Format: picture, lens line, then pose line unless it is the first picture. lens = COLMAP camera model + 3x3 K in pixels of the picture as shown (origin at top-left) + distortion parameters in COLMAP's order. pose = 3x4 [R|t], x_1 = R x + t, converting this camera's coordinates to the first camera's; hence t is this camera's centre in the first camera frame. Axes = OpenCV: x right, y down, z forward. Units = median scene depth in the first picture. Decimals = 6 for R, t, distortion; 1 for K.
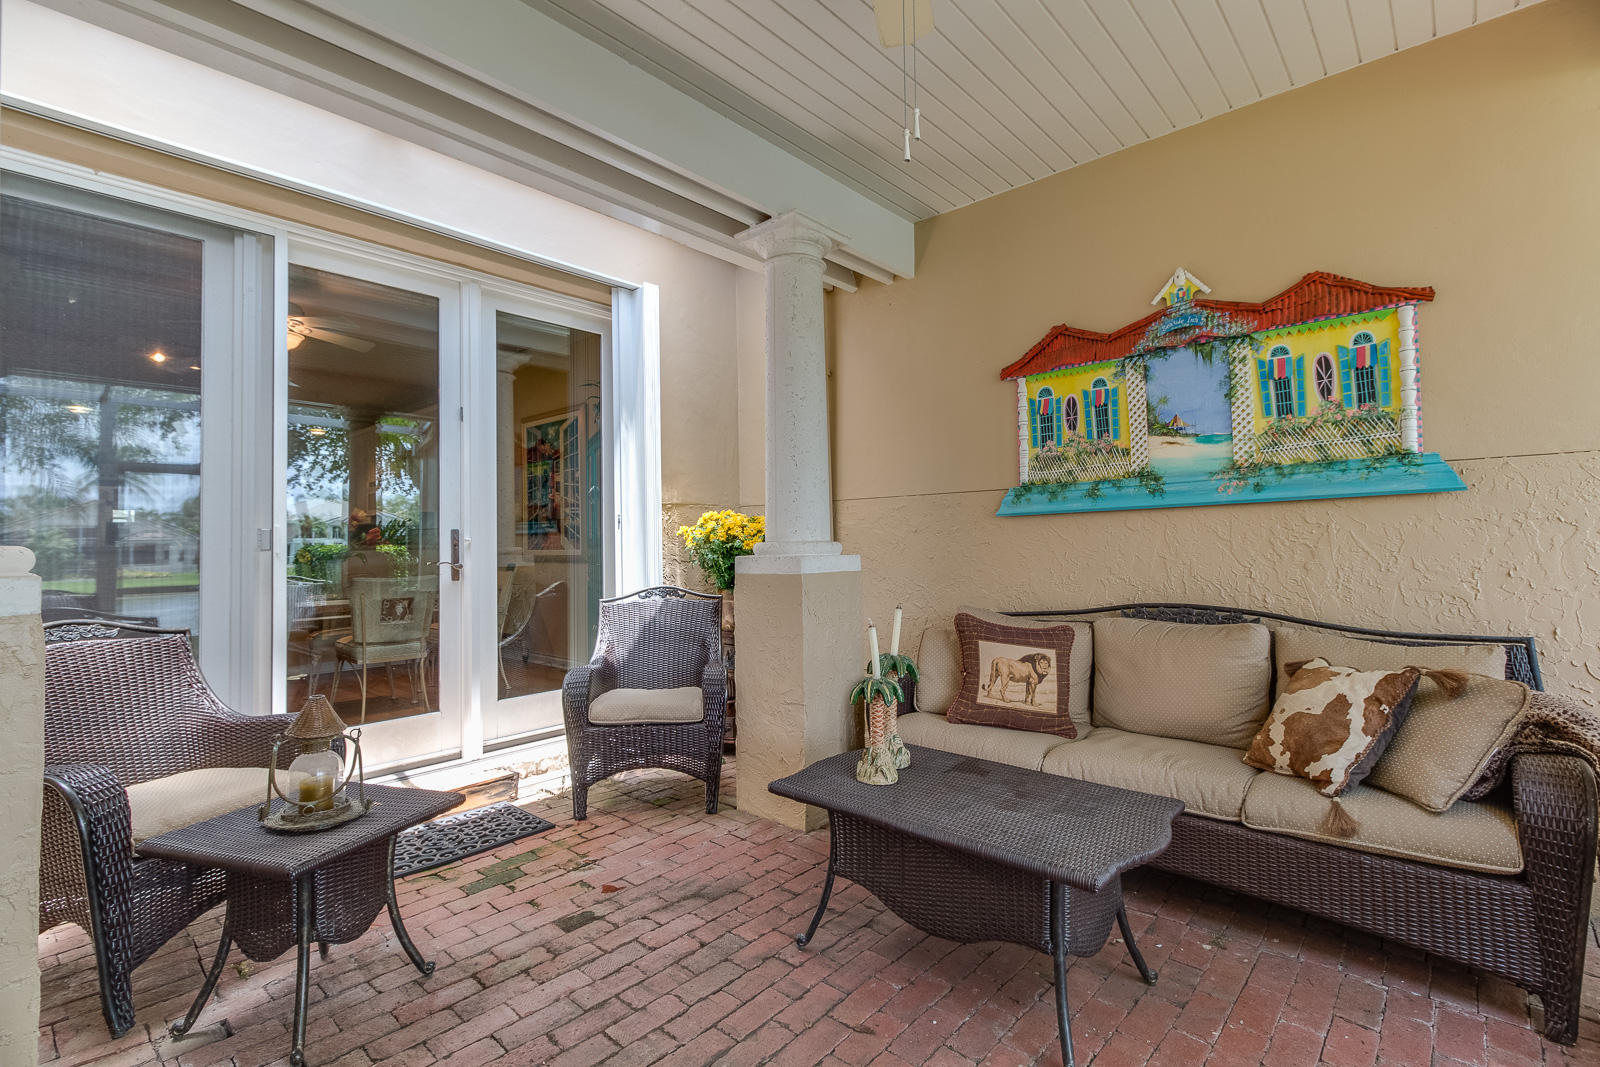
lens RADIAL K [[727.2, 0, 798.1], [0, 727.2, 519.8], [0, 0, 1]] dist [0.008178, -0.000617]
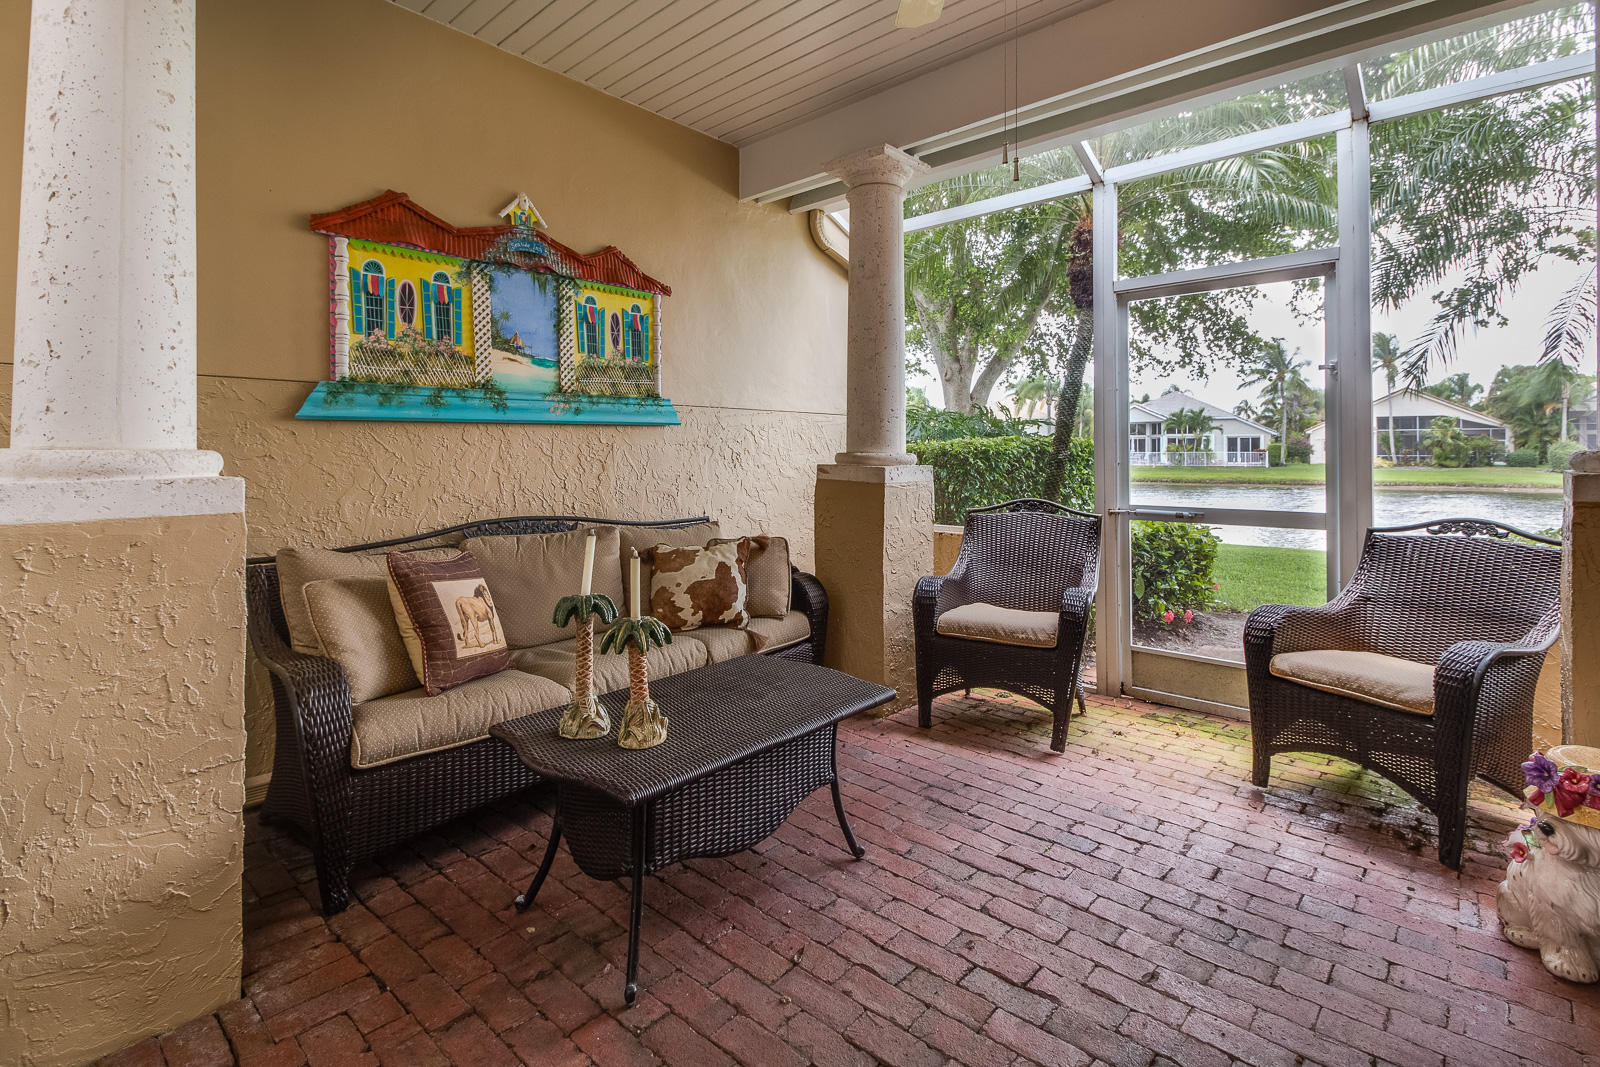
lens RADIAL K [[761.4, 0, 791.2], [0, 761.4, 448.9], [0, 0, 1]] dist [0.012862, -0.010368]
pose [[-0.000950, 0.022119, 0.999755, -0.549760], [-0.033984, 0.999177, -0.022138, 0.029056], [-0.999422, -0.033997, -0.000197, 0.607581]]
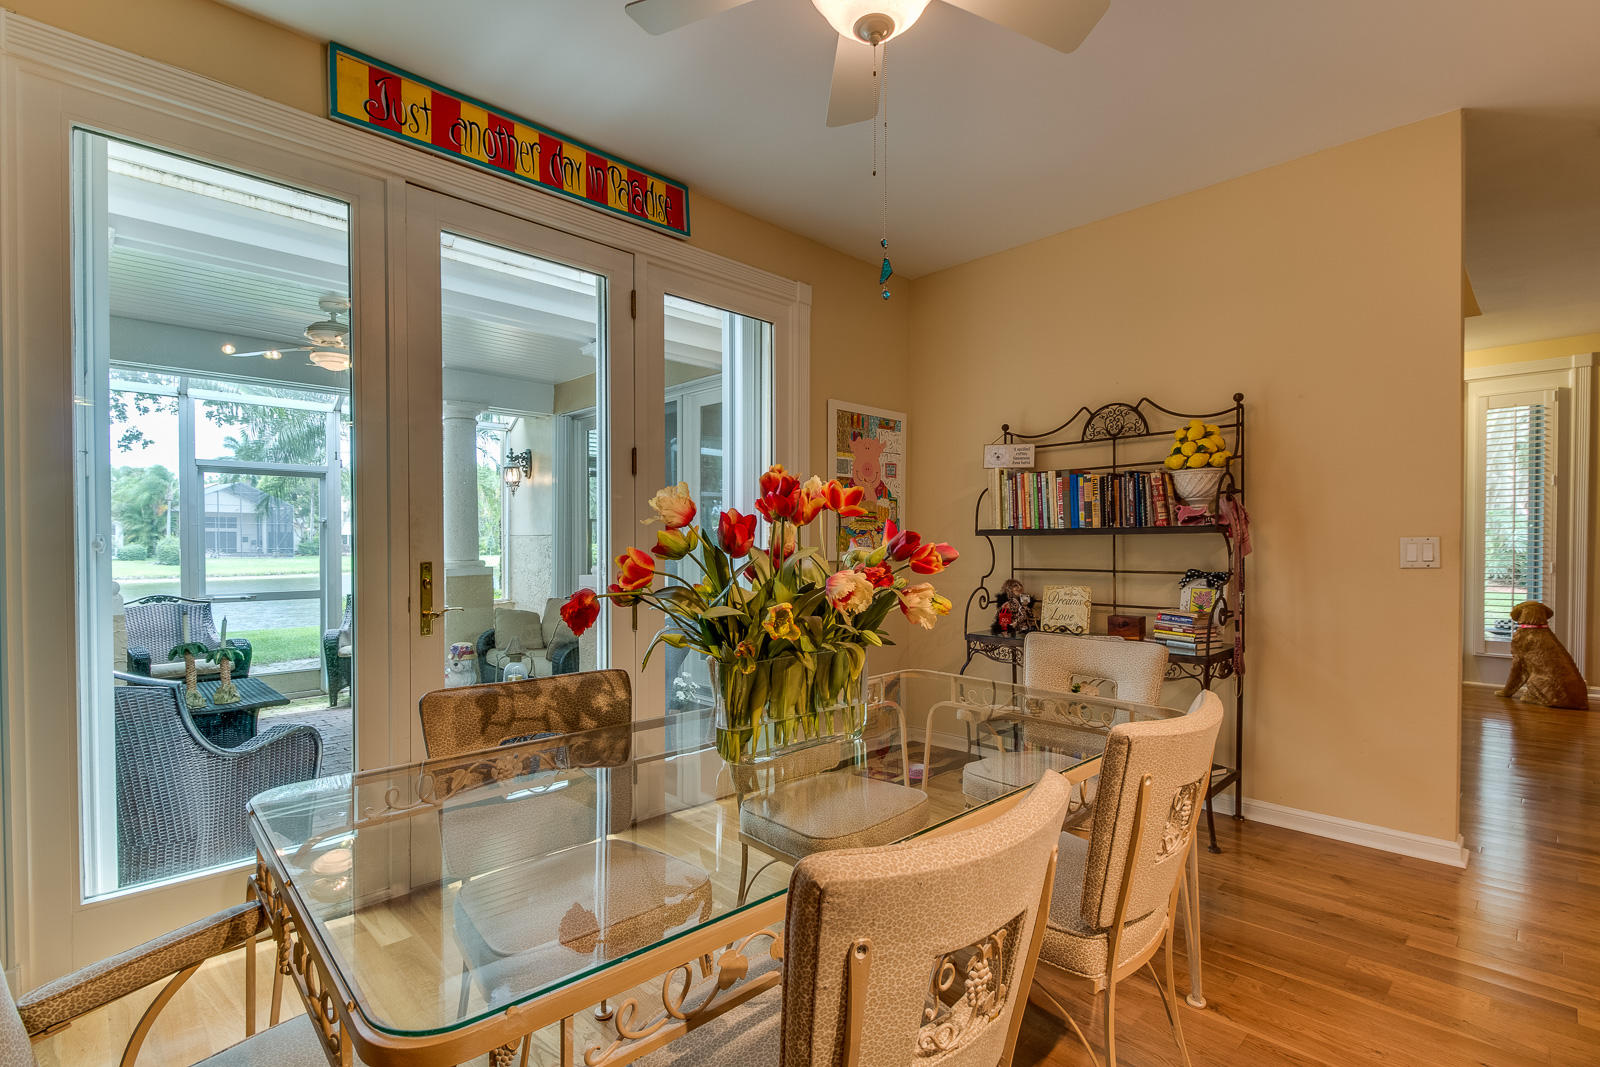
lens RADIAL K [[746.5, 0, 804.0], [0, 746.5, 549.4], [0, 0, 1]] dist [0.001624, -0.000163]
pose [[-0.998373, 0.018563, 0.053909, -1.047686], [0.017020, 0.999436, -0.028938, 0.038256], [-0.054416, -0.027973, -0.998126, 2.032427]]
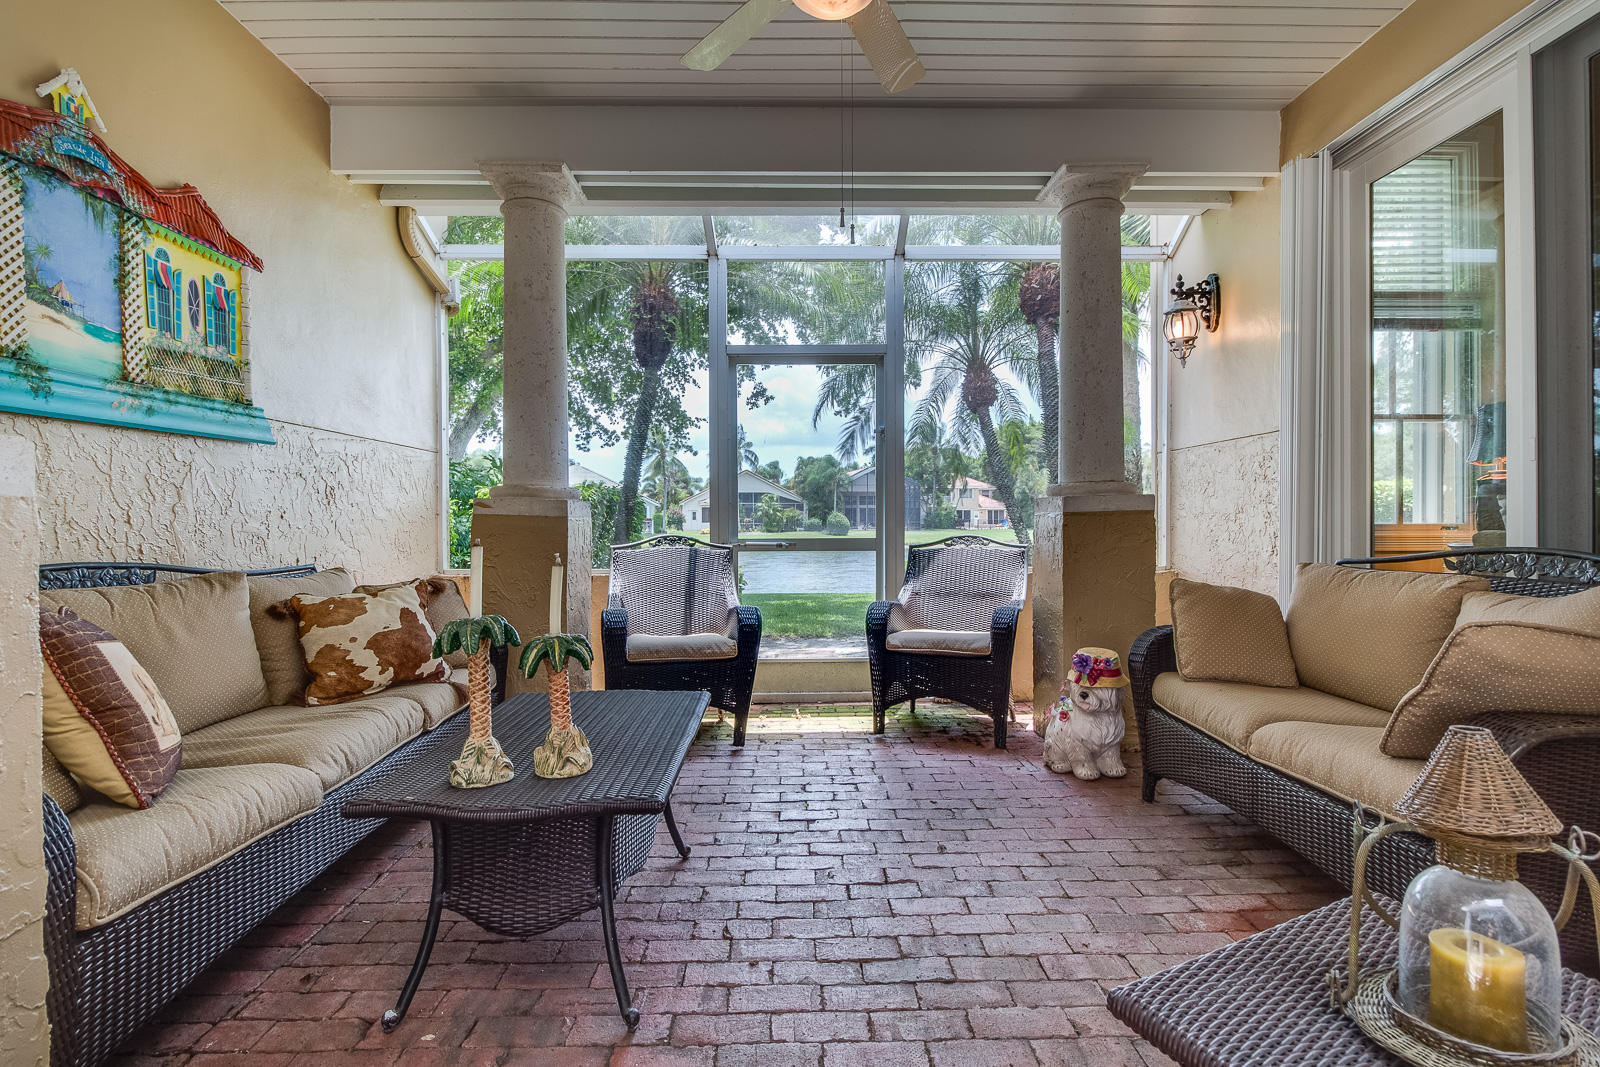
lens RADIAL K [[776.6, 0, 802.7], [0, 776.6, 527.5], [0, 0, 1]] dist [0.013953, -0.016275]
pose [[-0.691310, 0.014972, 0.722403, -0.455569], [-0.008729, 0.999539, -0.029070, 0.095543], [-0.722505, -0.026402, -0.690861, 0.992198]]
